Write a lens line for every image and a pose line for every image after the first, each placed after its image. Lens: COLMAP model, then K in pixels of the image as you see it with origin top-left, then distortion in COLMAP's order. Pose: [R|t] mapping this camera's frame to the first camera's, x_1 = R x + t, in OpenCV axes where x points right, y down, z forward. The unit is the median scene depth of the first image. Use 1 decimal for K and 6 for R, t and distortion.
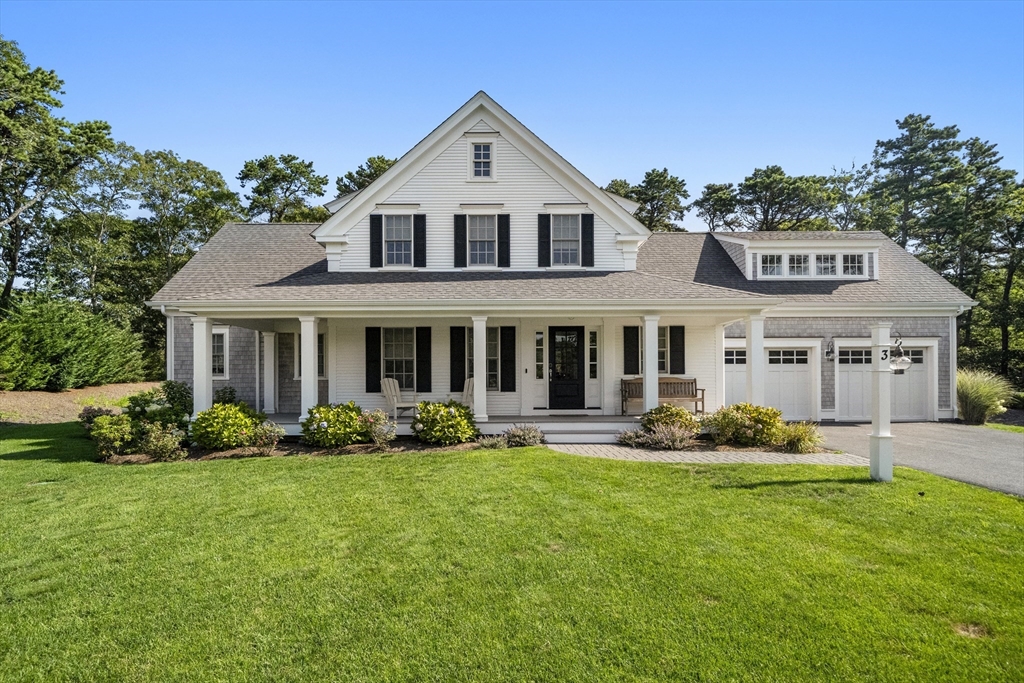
lens RADIAL K [[528.5, 0, 524.9], [0, 528.5, 381.0], [0, 0, 1]] dist [-0.003164, 0.000549]
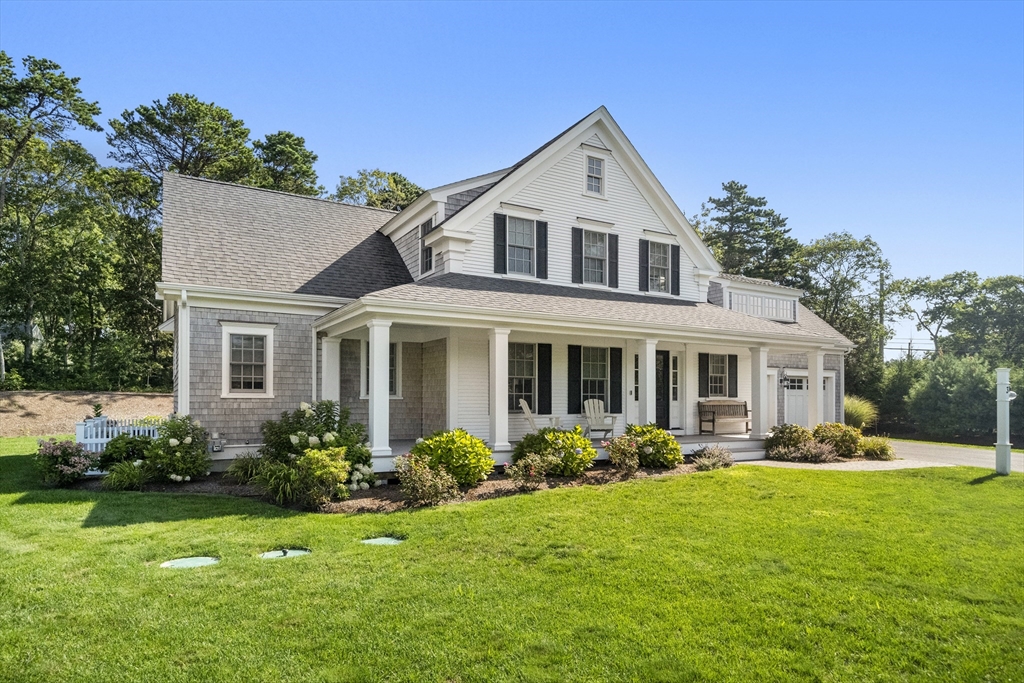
lens RADIAL K [[589.8, 0, 532.9], [0, 589.8, 392.0], [0, 0, 1]] dist [0.001238, -0.000063]
pose [[0.871744, 0.014250, 0.489755, -0.650003], [-0.010092, 0.999887, -0.011130, -0.005294], [-0.489858, 0.004760, 0.871789, 0.101316]]
